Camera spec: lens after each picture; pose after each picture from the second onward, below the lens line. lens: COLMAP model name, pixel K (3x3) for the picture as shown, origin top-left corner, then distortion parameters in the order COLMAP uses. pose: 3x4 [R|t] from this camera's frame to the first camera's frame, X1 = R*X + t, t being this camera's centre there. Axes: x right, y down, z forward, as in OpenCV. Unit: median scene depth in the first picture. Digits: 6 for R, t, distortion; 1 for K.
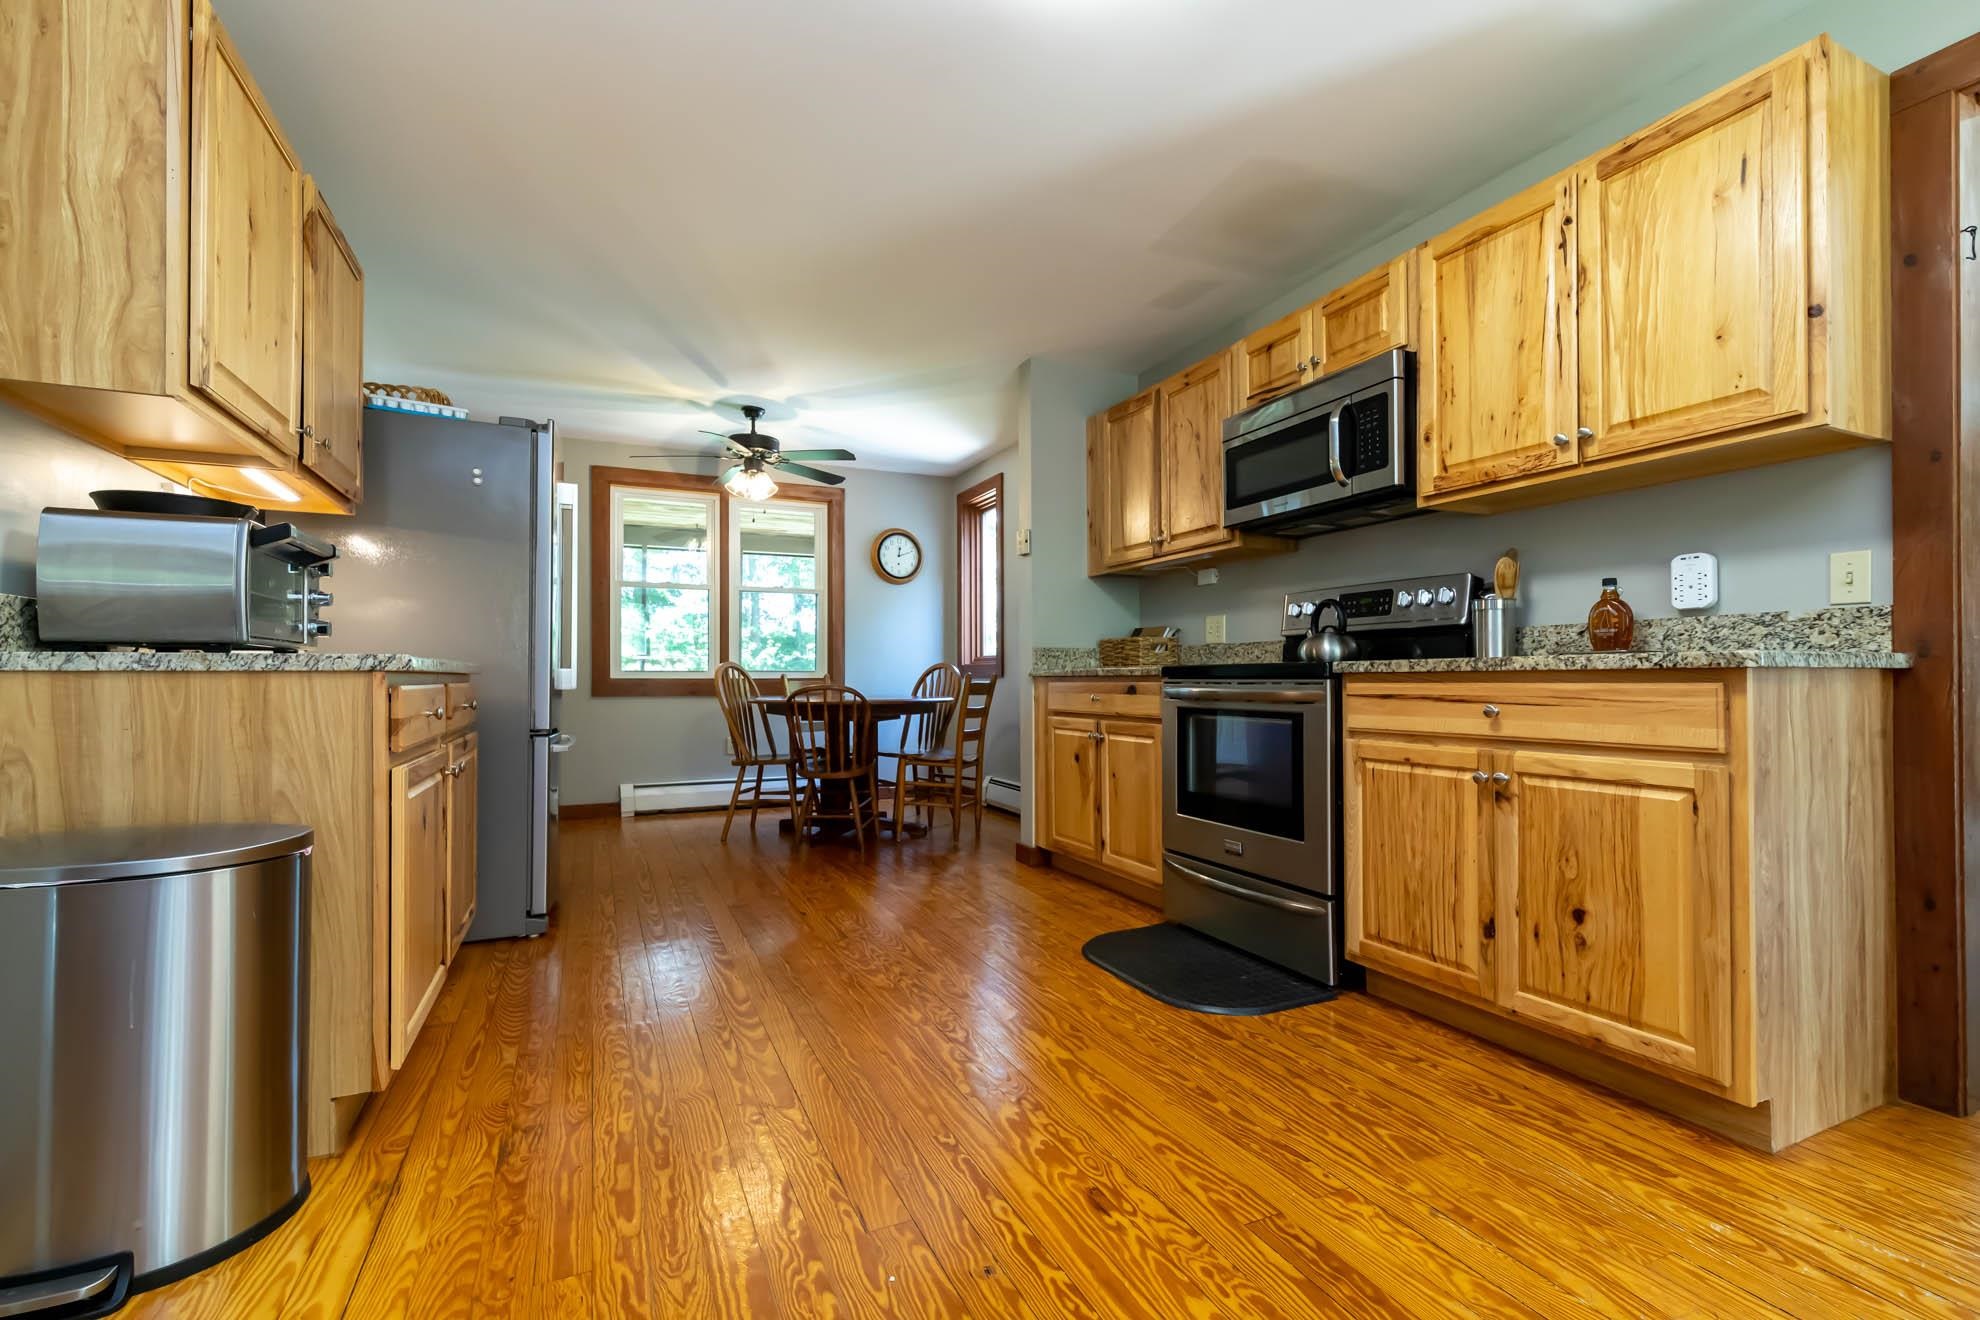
lens RADIAL K [[852.2, 0, 989.8], [0, 852.2, 667.5], [0, 0, 1]] dist [0.006975, -0.001553]
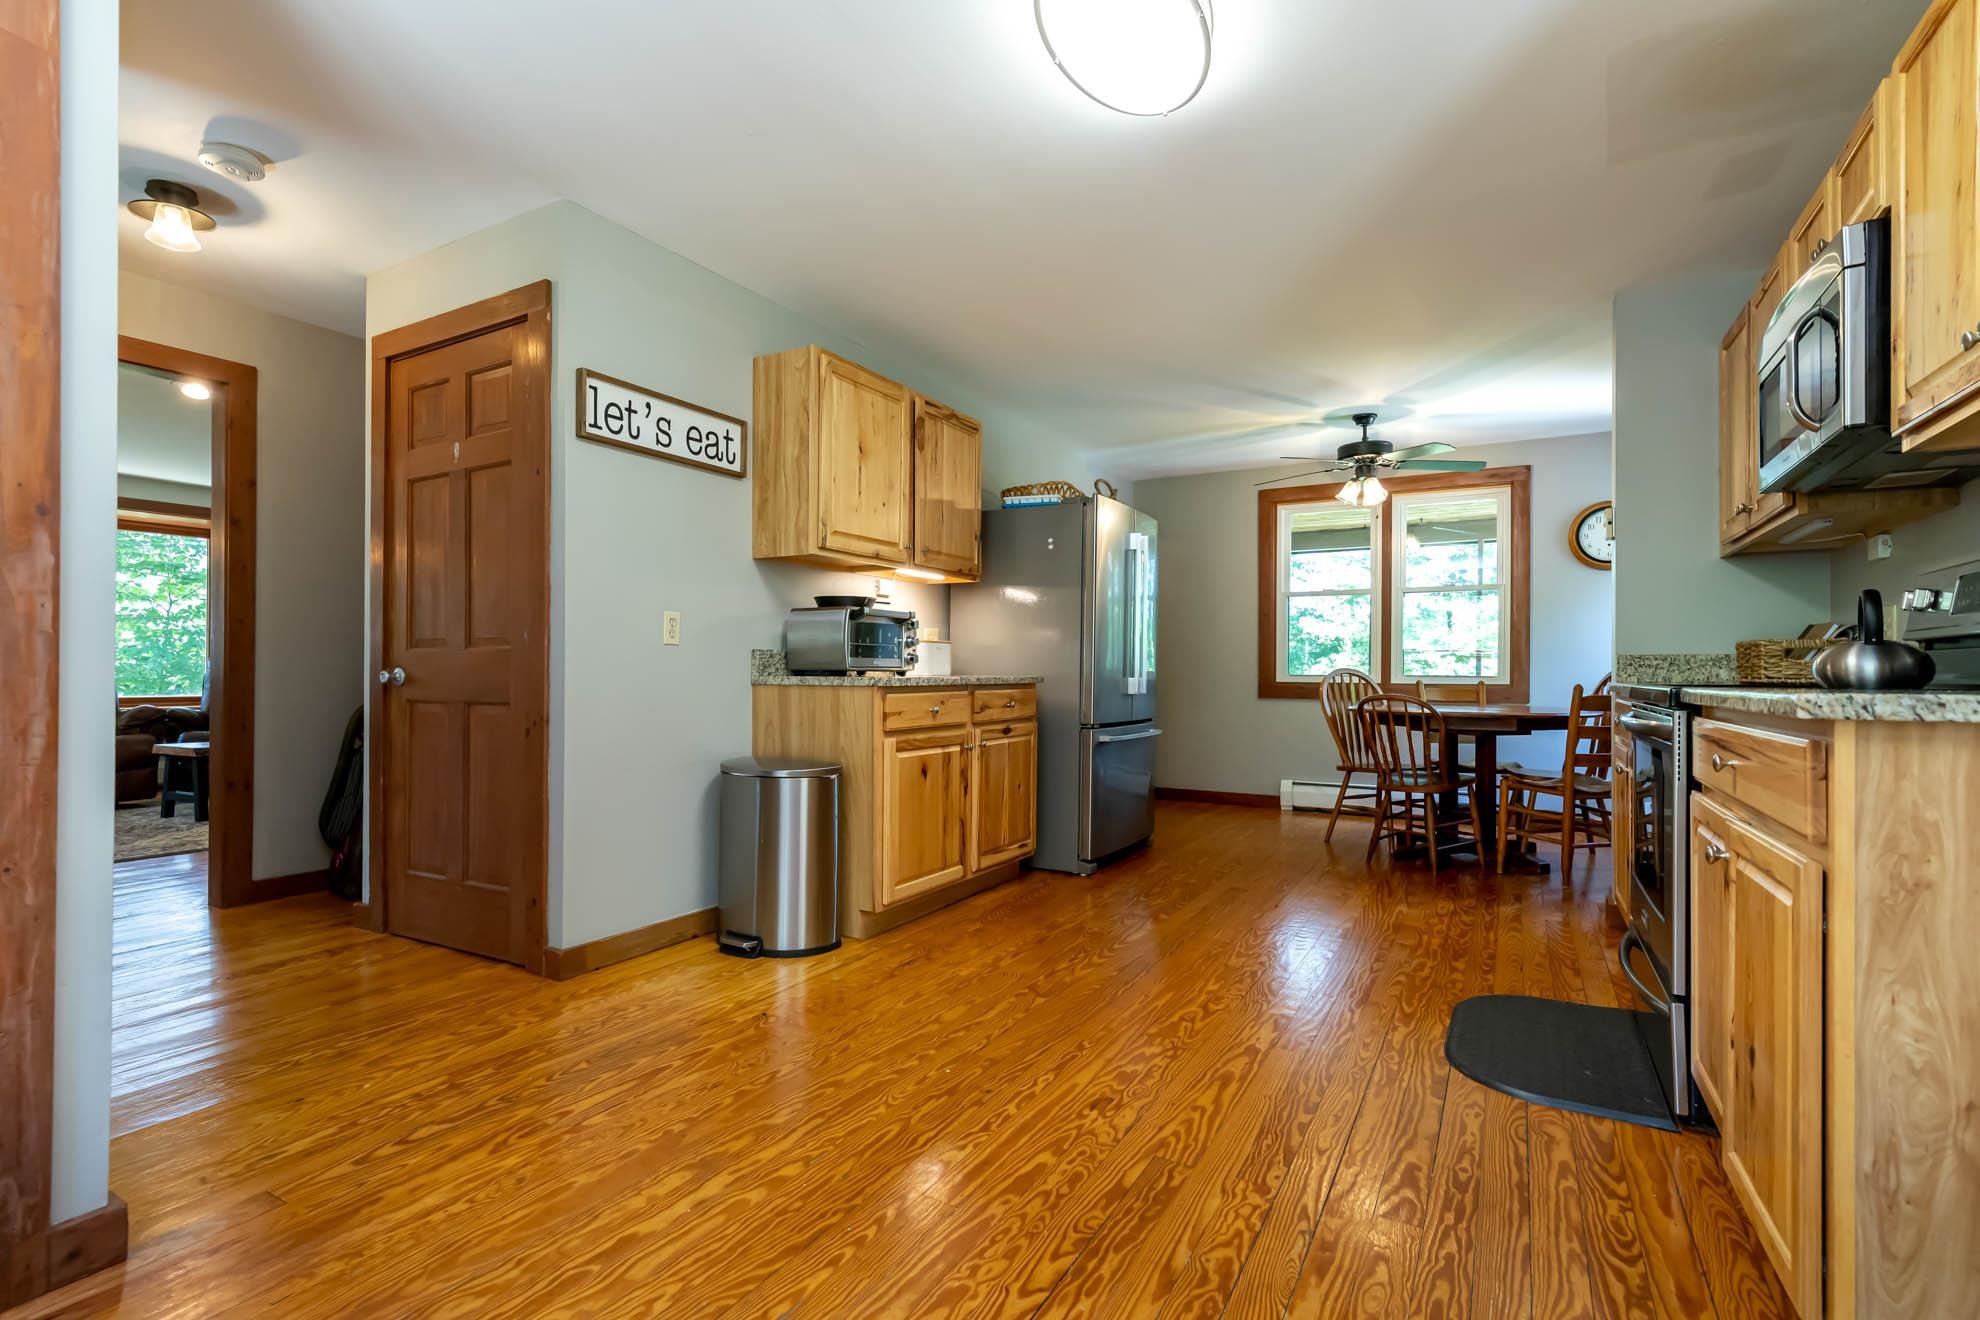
lens RADIAL K [[923.4, 0, 985.9], [0, 923.4, 665.9], [0, 0, 1]] dist [0.002348, 0.000033]
pose [[0.578422, 0.000027, -0.815738, 0.678828], [0.003604, 0.999990, 0.002588, -0.028400], [0.815730, -0.004437, 0.578416, 0.024140]]
